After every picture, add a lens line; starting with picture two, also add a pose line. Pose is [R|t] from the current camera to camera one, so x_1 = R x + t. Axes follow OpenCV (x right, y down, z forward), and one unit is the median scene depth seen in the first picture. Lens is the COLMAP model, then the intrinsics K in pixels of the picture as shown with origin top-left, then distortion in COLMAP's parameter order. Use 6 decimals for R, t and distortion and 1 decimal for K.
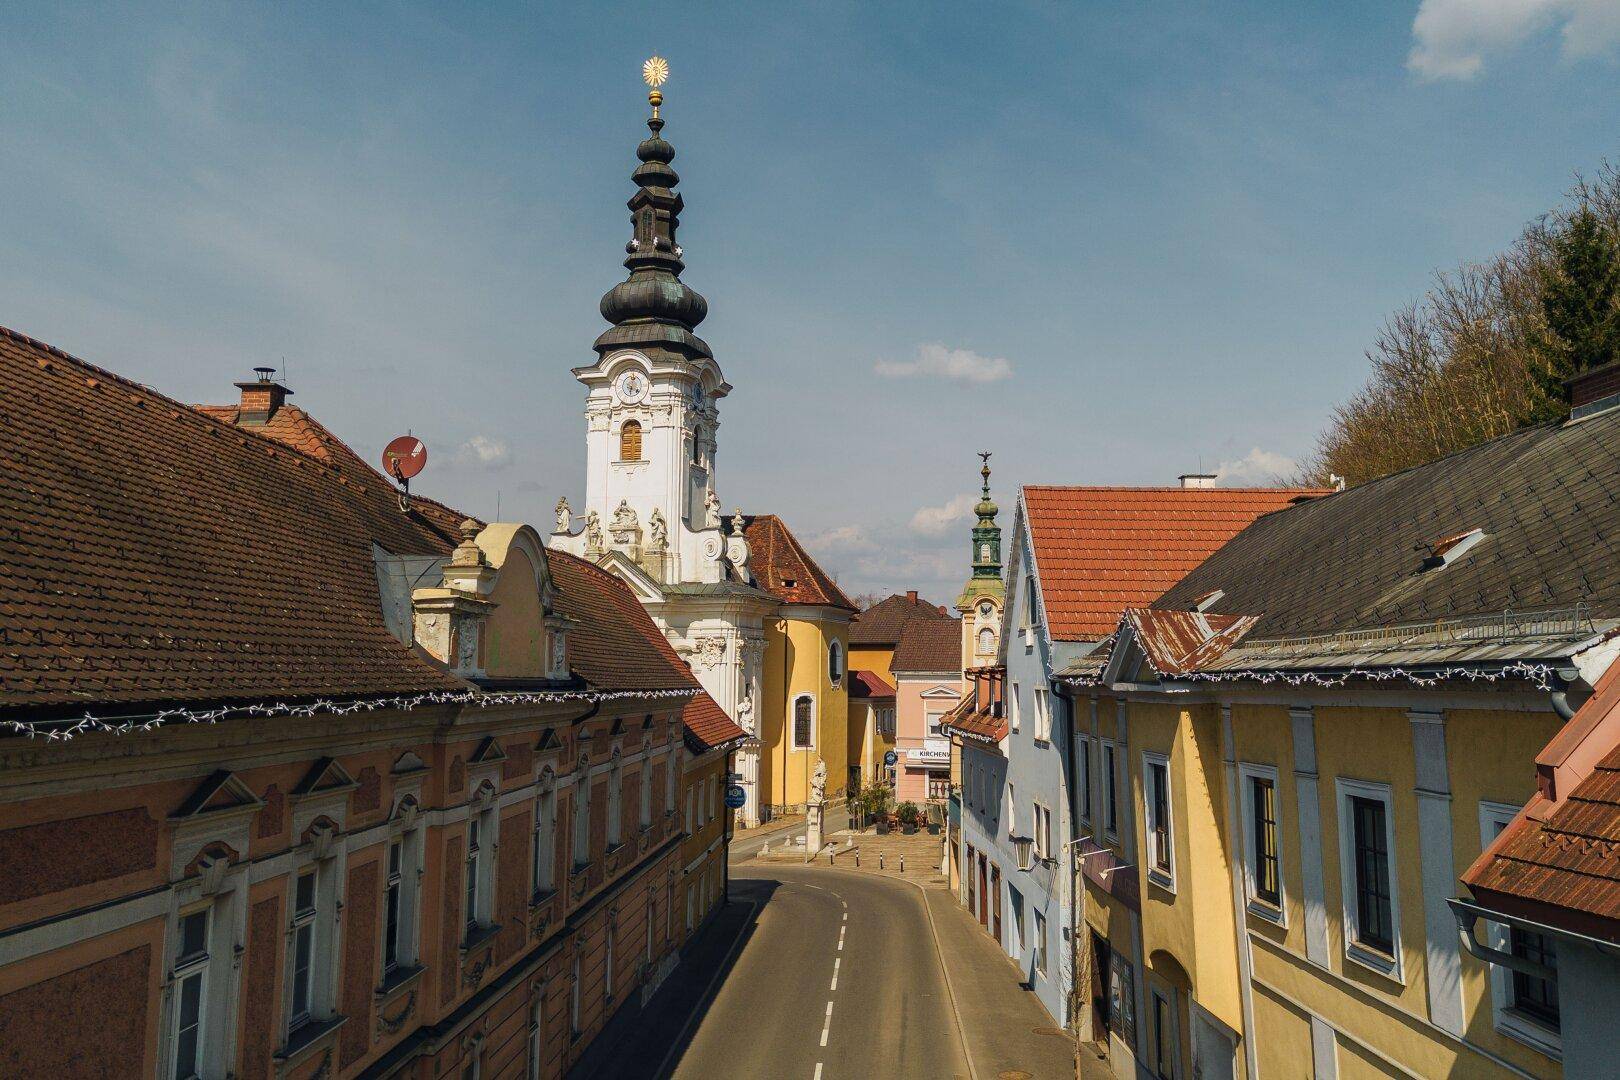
lens RADIAL K [[1343.6, 0, 848.1], [0, 1343.6, 546.9], [0, 0, 1]] dist [0.063926, -0.048777]
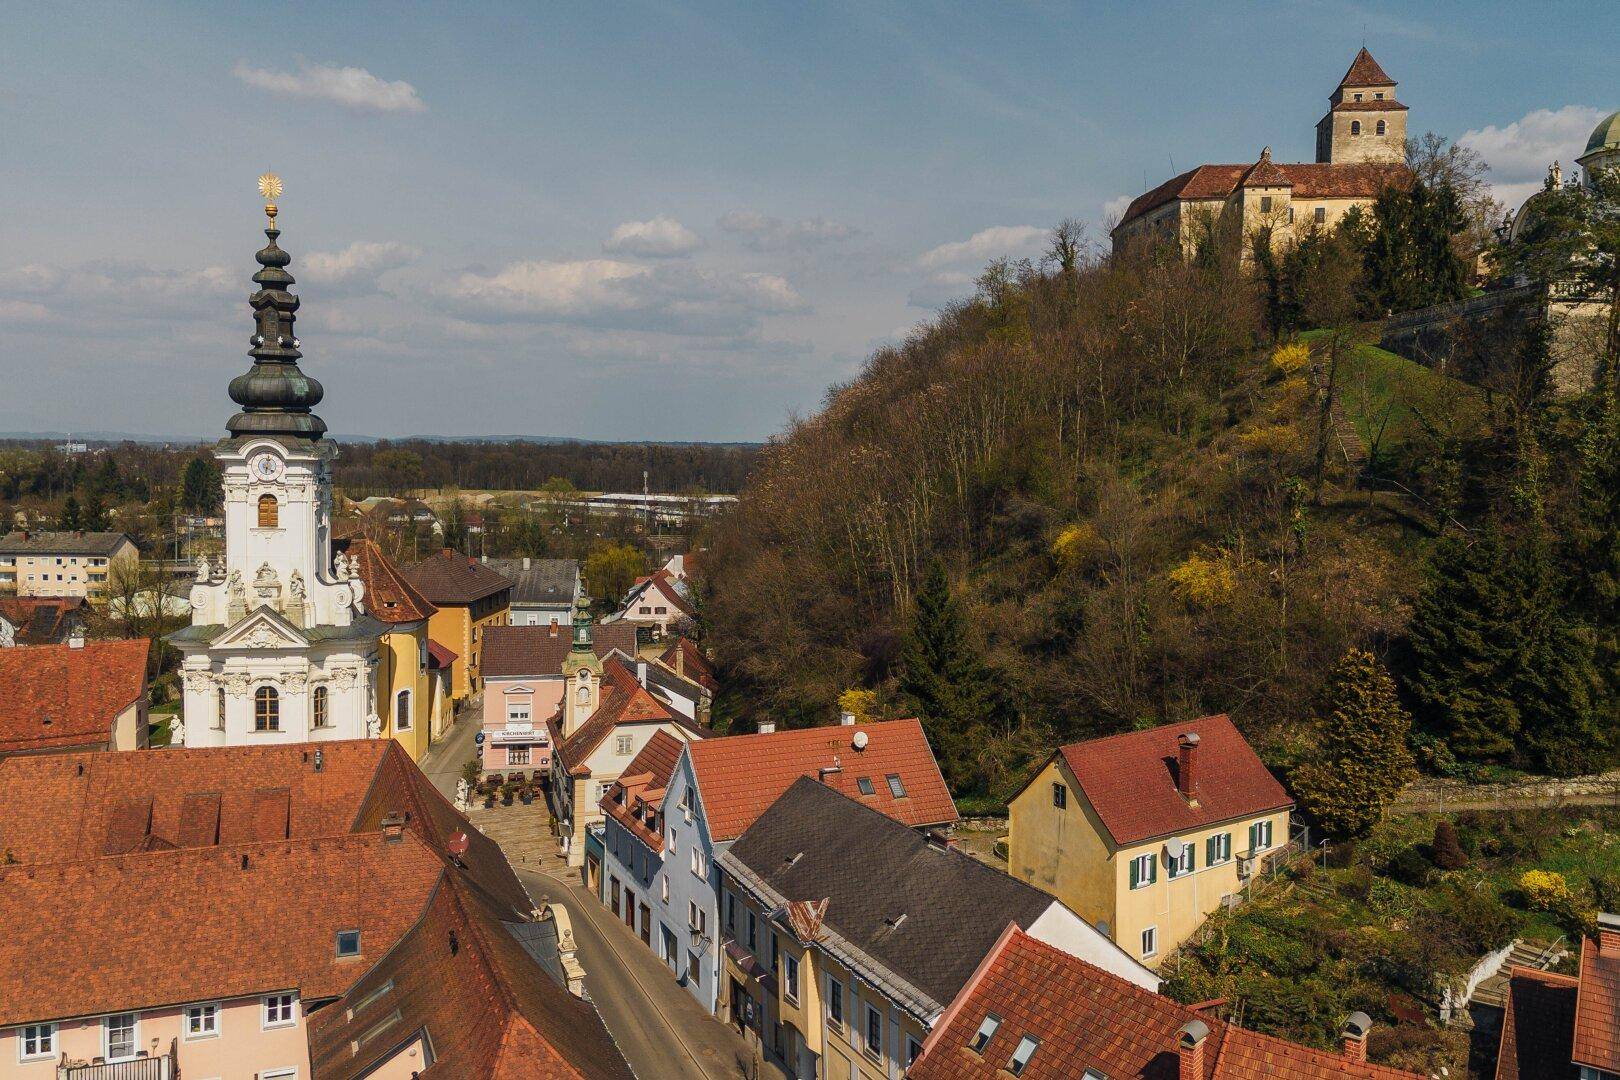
lens RADIAL K [[1343.6, 0, 841.1], [0, 1343.6, 544.5], [0, 0, 1]] dist [0.063926, -0.048777]
pose [[0.911156, -0.020516, 0.411550, -0.198345], [-0.049969, 0.985888, 0.159777, -0.278327], [-0.409021, -0.166146, 0.897272, -0.339705]]
